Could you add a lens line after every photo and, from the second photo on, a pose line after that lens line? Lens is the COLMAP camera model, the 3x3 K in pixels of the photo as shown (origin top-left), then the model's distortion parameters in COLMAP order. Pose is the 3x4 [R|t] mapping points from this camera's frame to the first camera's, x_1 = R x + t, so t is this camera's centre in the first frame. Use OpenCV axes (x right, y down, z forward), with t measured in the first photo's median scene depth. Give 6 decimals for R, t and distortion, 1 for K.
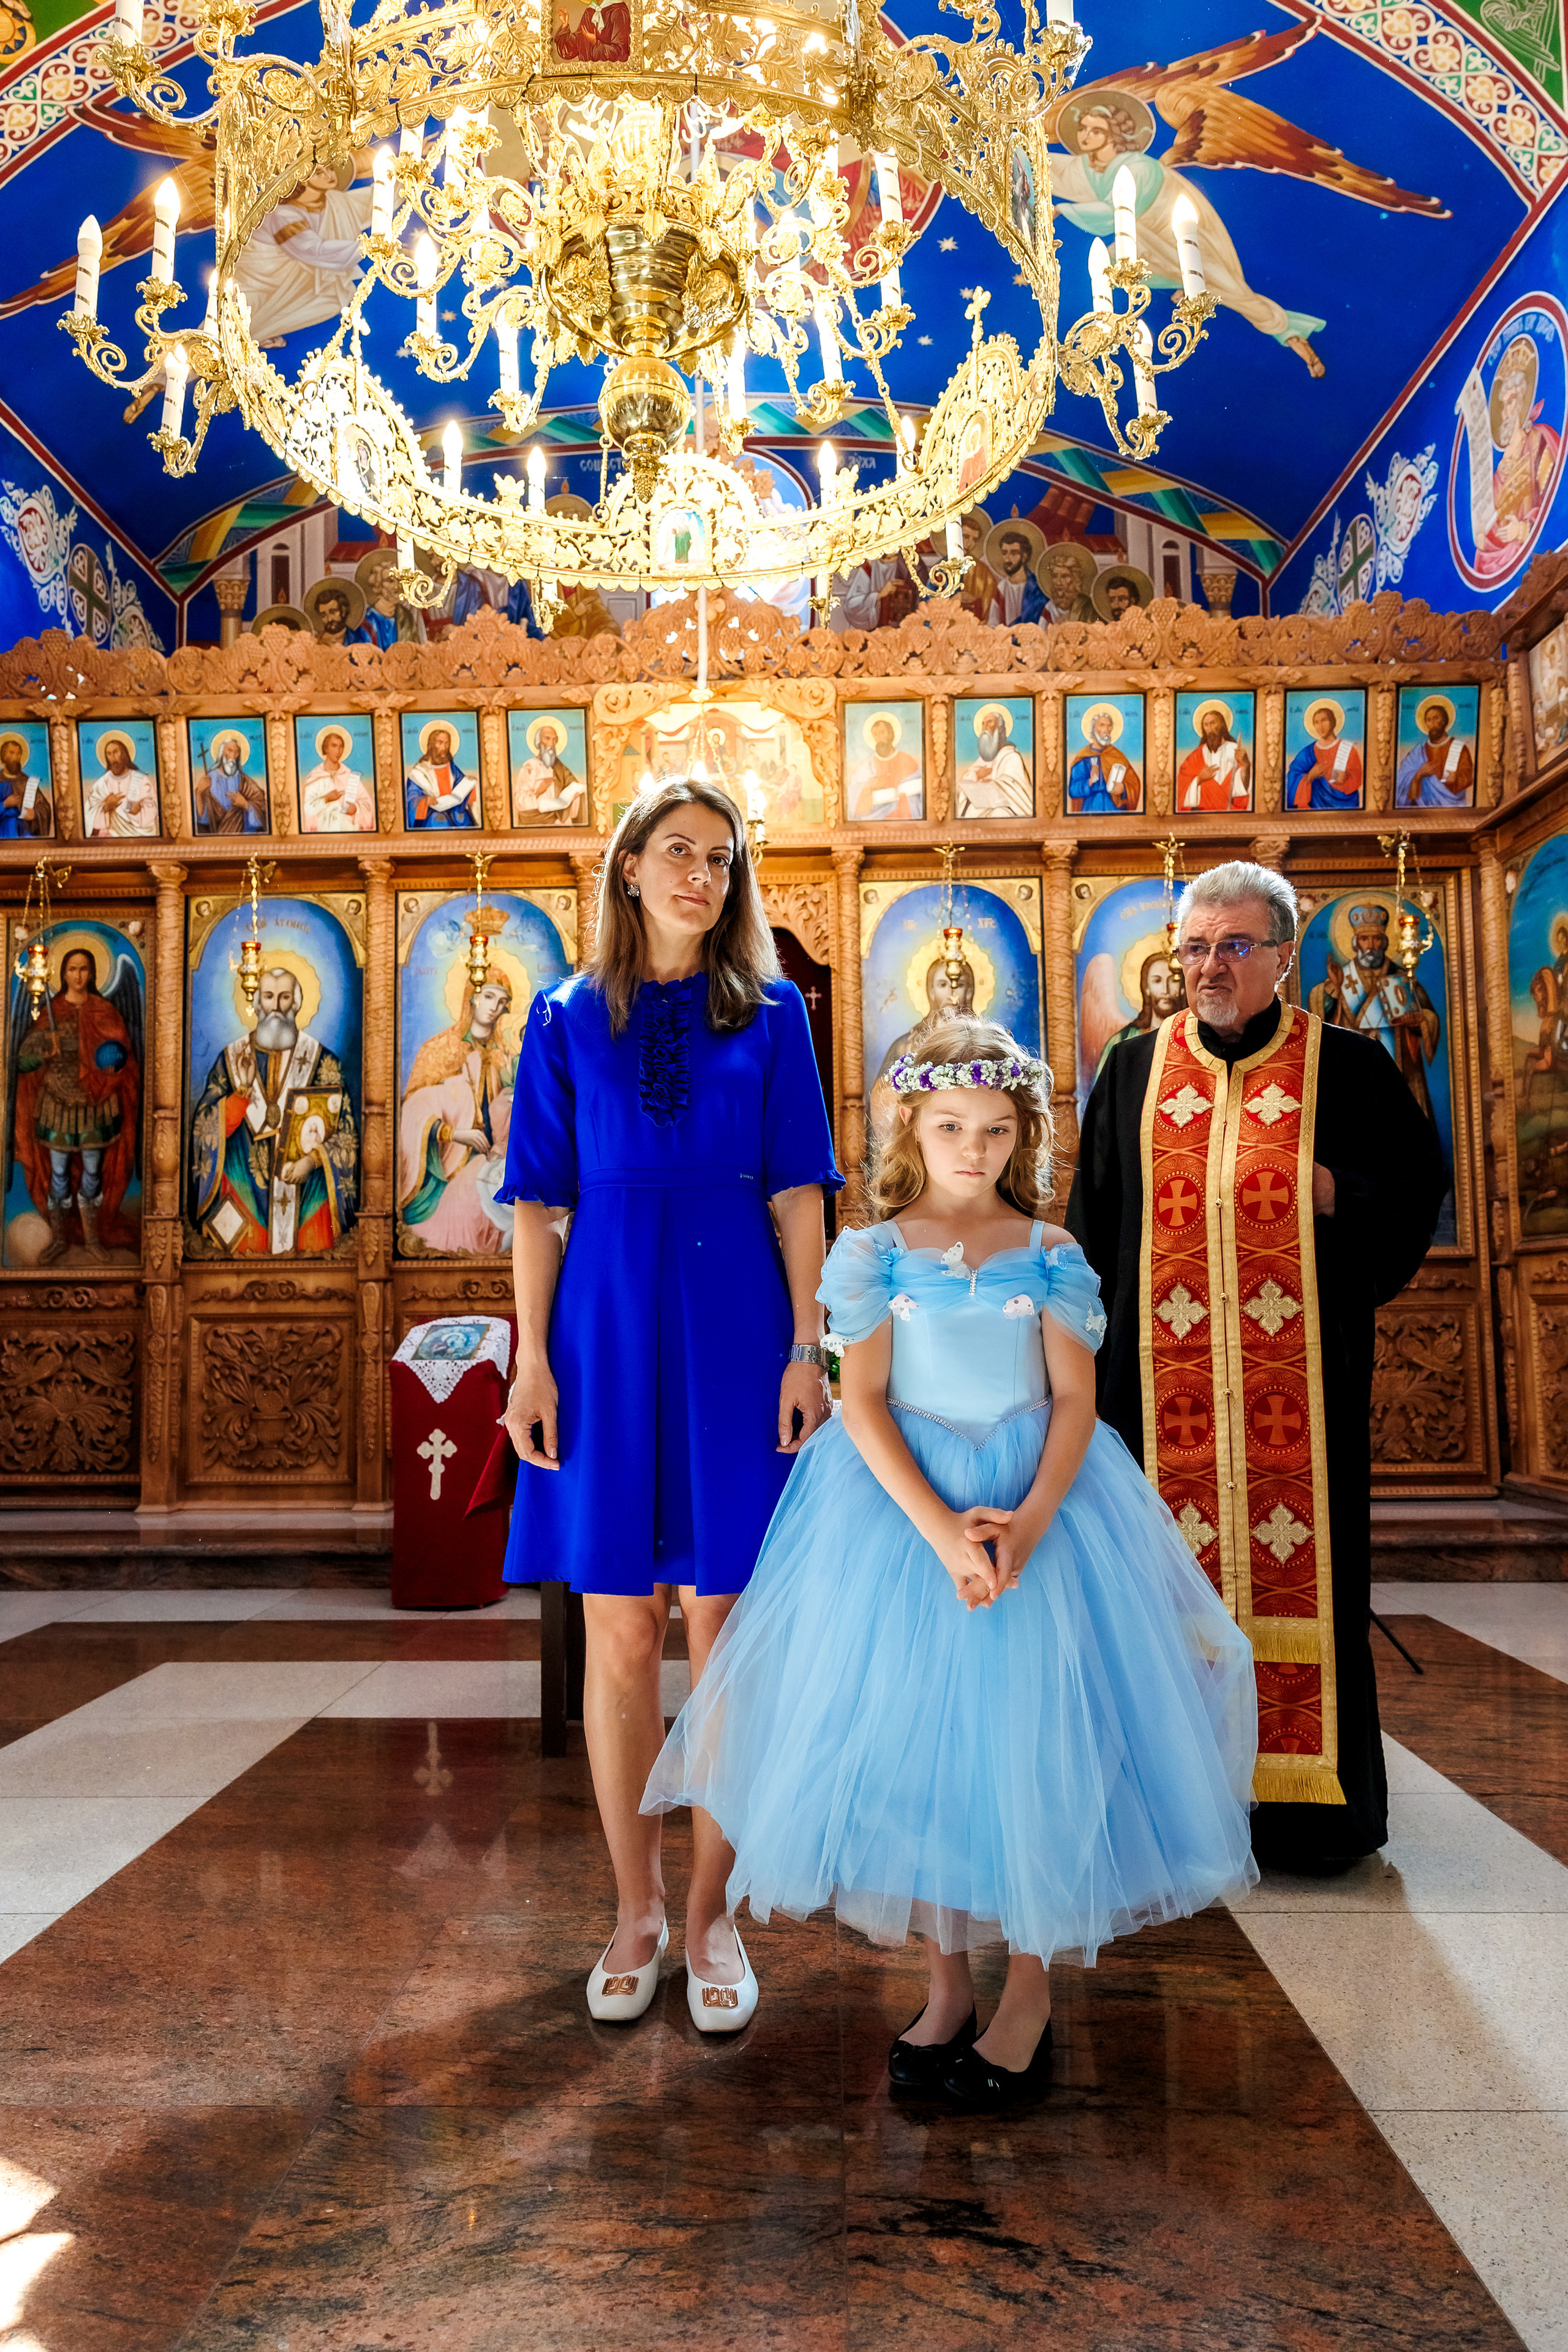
lens RADIAL K [[1578.7, 0, 784.0], [0, 1578.7, 1176.0], [0, 0, 1]] dist [0.000452, 0.004294]
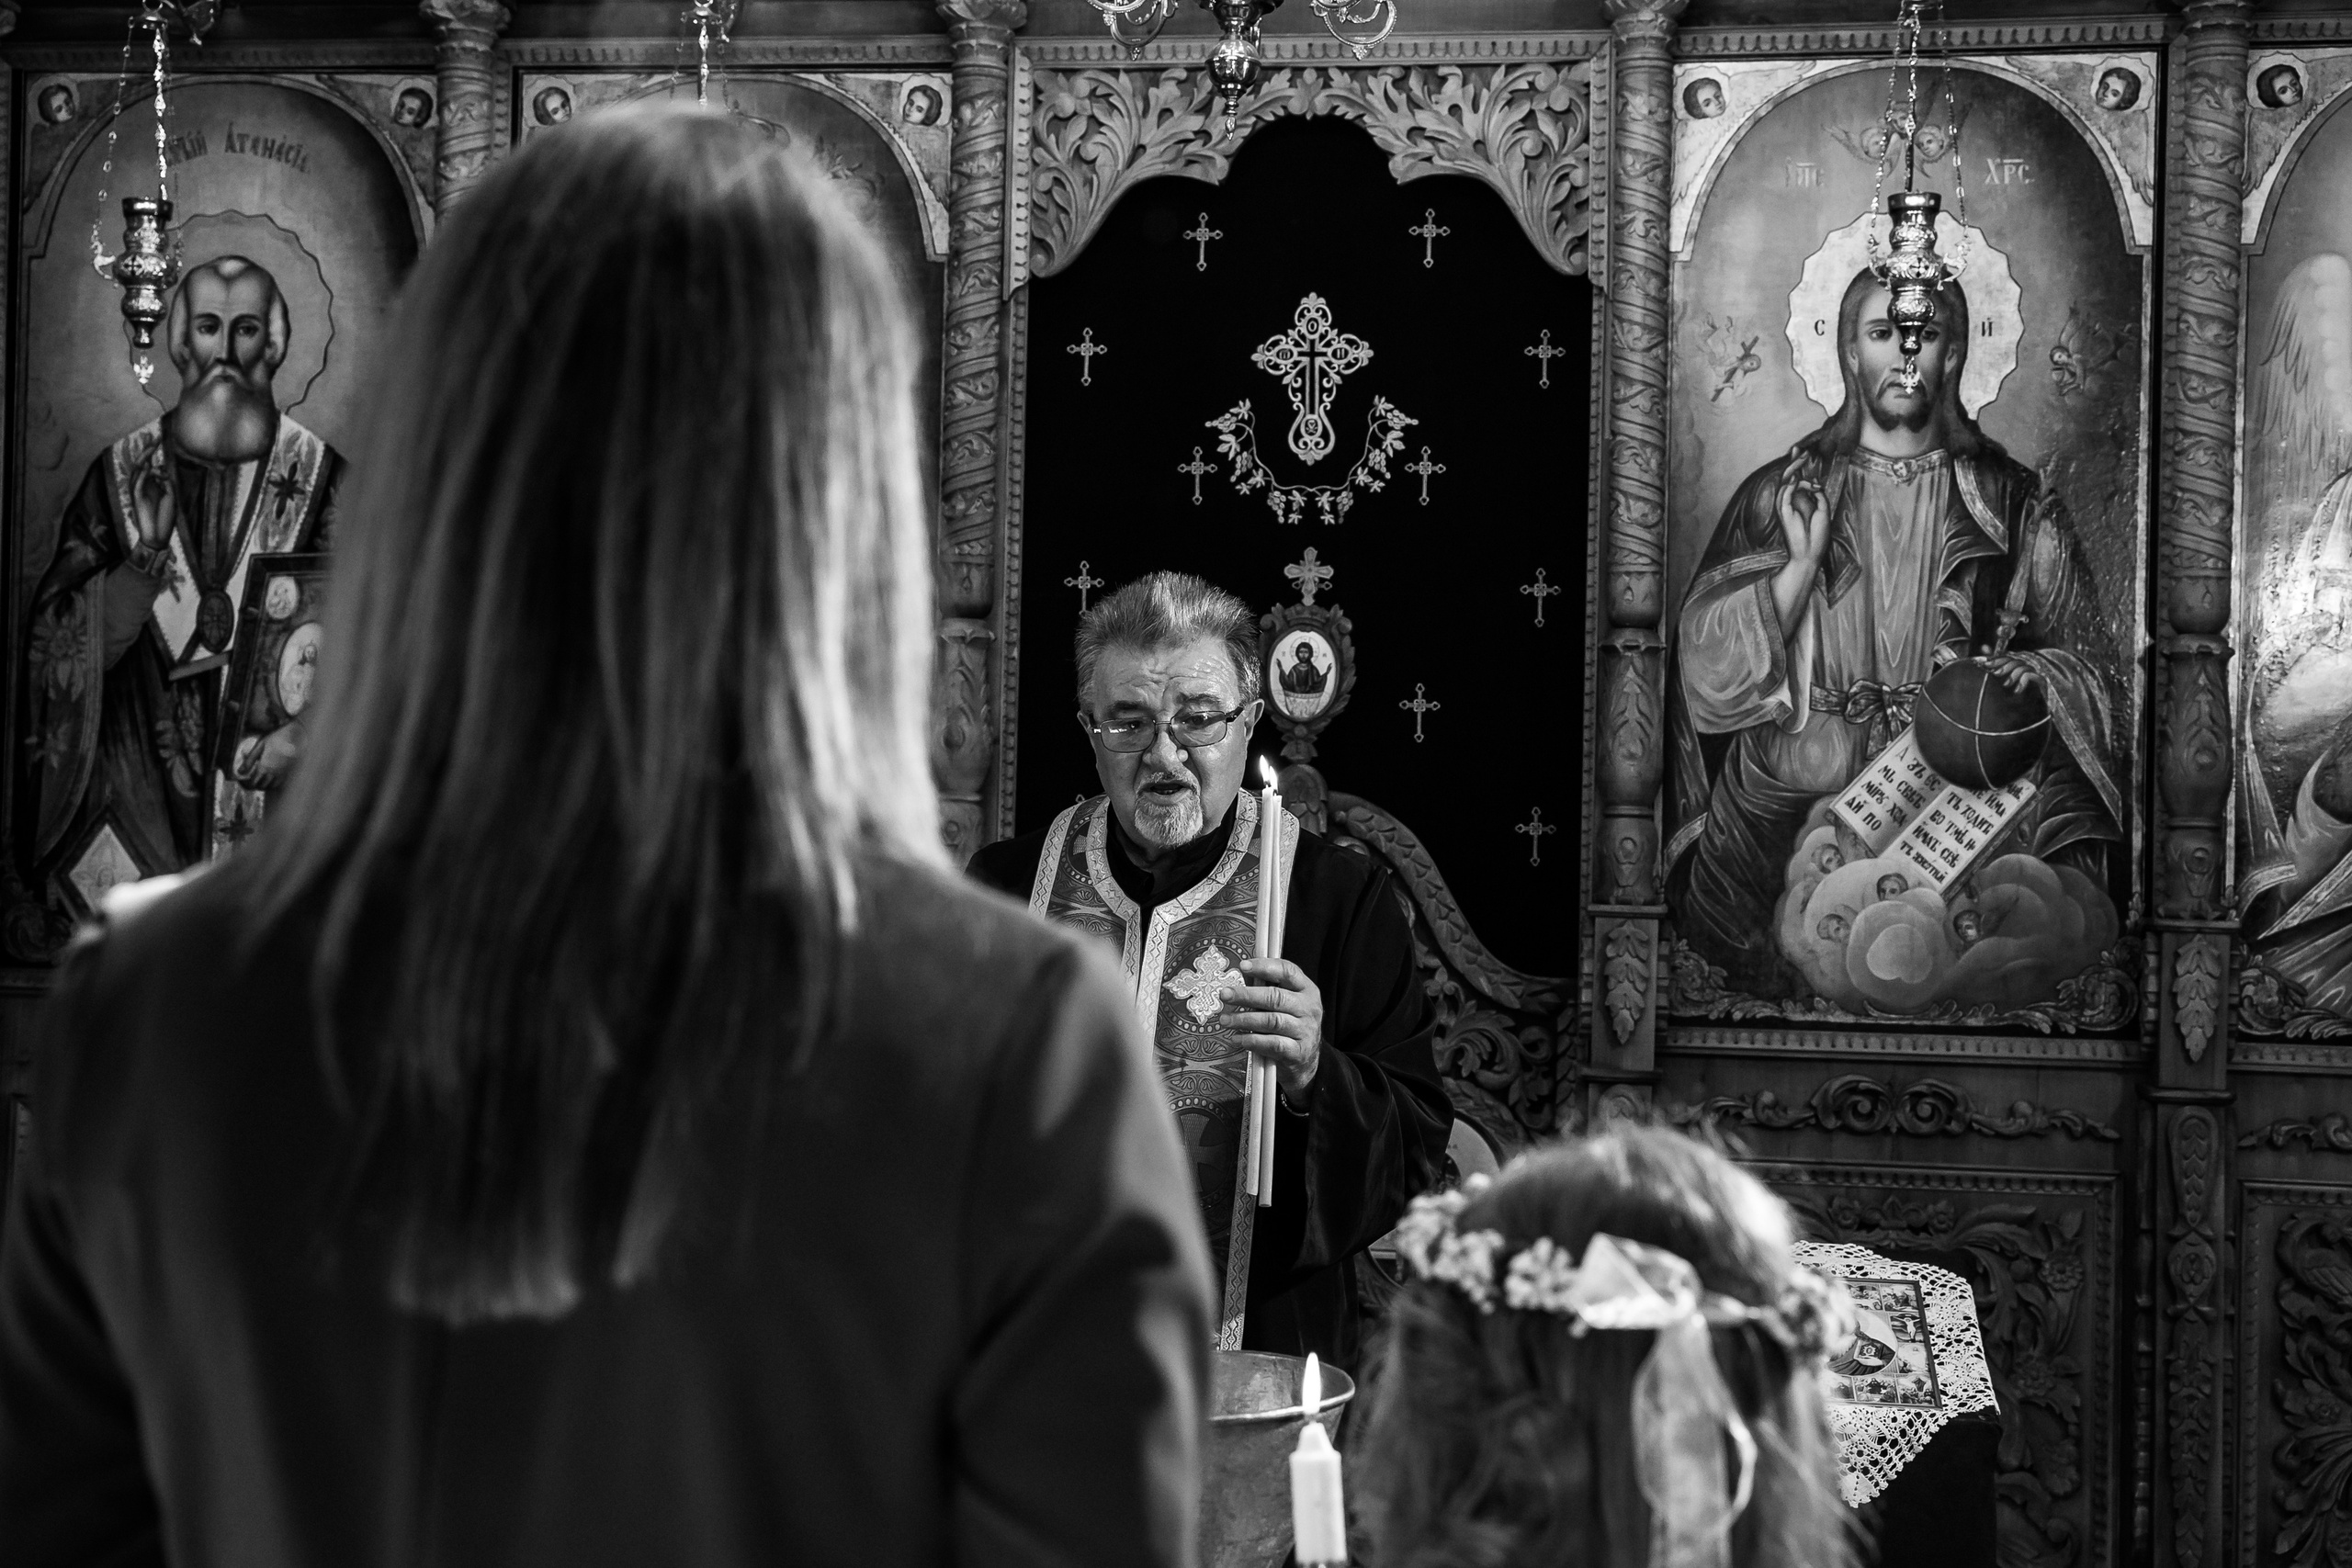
lens RADIAL K [[3193.3, 0, 1176.0], [0, 3193.3, 784.0], [0, 0, 1]] dist [-0.000129, 0.319989]
pose [[0.992325, 0.037081, -0.117970, 0.025649], [-0.027967, 0.996561, 0.077996, -0.067685], [0.120456, -0.074098, 0.989949, 0.198213]]
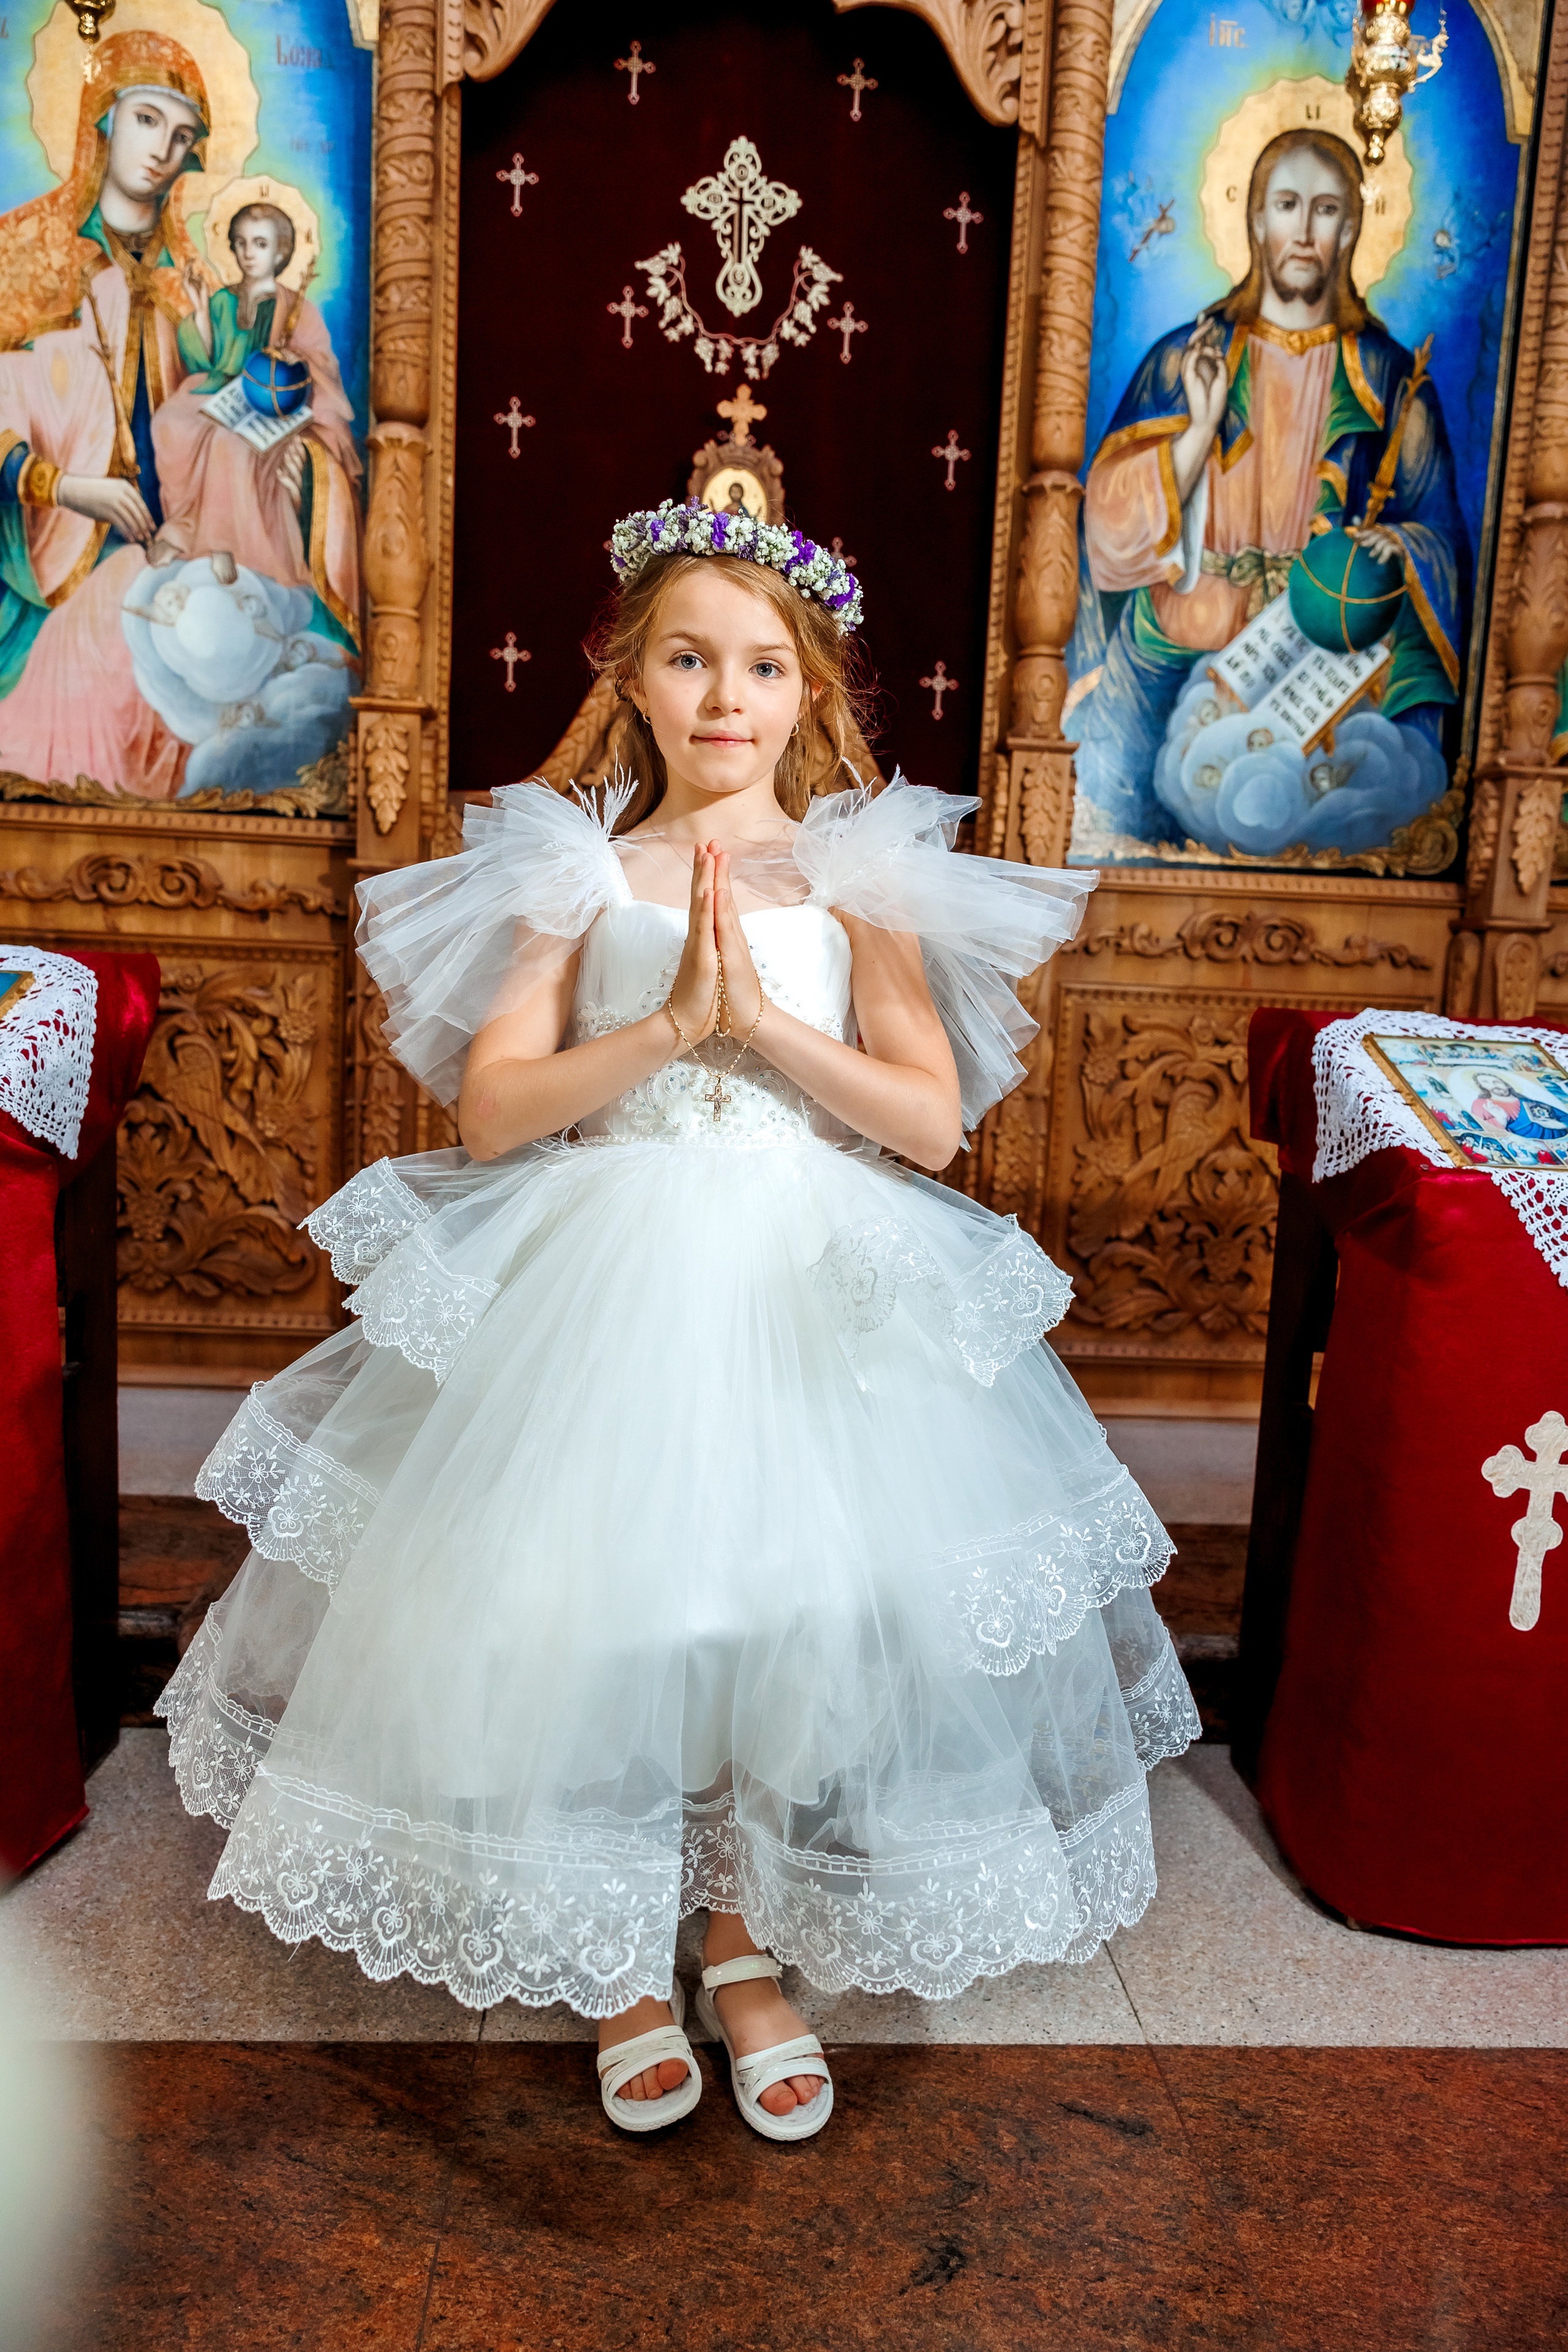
lens RADIAL K [[1578.7, 0, 784.0], [0, 1578.7, 1176.0], [0, 0, 1]] dist [0.000452, 0.004294]
pose [[0.993859, 0.048869, 0.099277, -0.057961], [-0.069752, 0.973175, 0.219239, 0.043662], [-0.085900, -0.224817, 0.970607, 0.556822]]
